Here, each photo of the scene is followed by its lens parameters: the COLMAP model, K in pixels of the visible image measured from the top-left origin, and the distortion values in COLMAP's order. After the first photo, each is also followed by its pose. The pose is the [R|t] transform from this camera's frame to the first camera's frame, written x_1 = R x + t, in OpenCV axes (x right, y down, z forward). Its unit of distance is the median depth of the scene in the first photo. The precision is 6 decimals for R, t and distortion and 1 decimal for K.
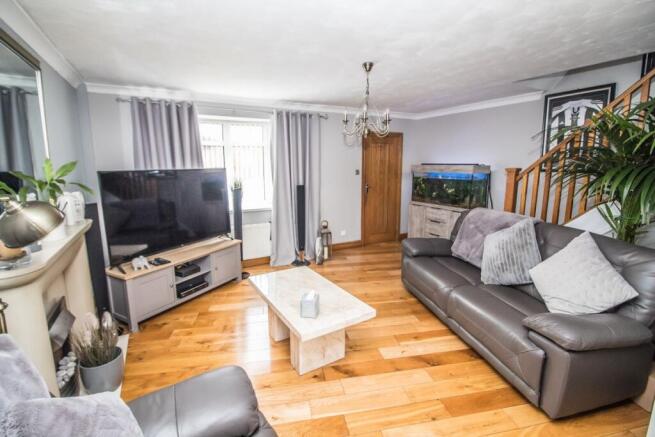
lens RADIAL K [[310.1, 0, 327.5], [0, 310.1, 218.5], [0, 0, 1]] dist [-0.000006, -0.000025]
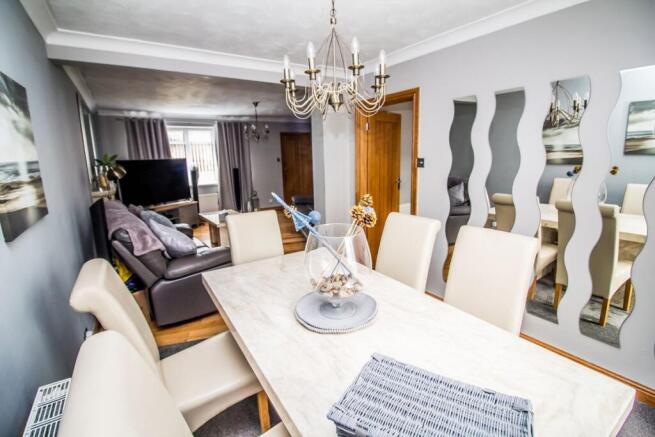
lens RADIAL K [[299.9, 0, 328.0], [0, 299.9, 208.4], [0, 0, 1]] dist [0.000540, 0.000101]
pose [[0.994098, -0.044518, 0.098933, 0.245694], [0.045225, 0.998965, -0.004912, 0.140872], [-0.098612, 0.009357, 0.995082, -0.635717]]
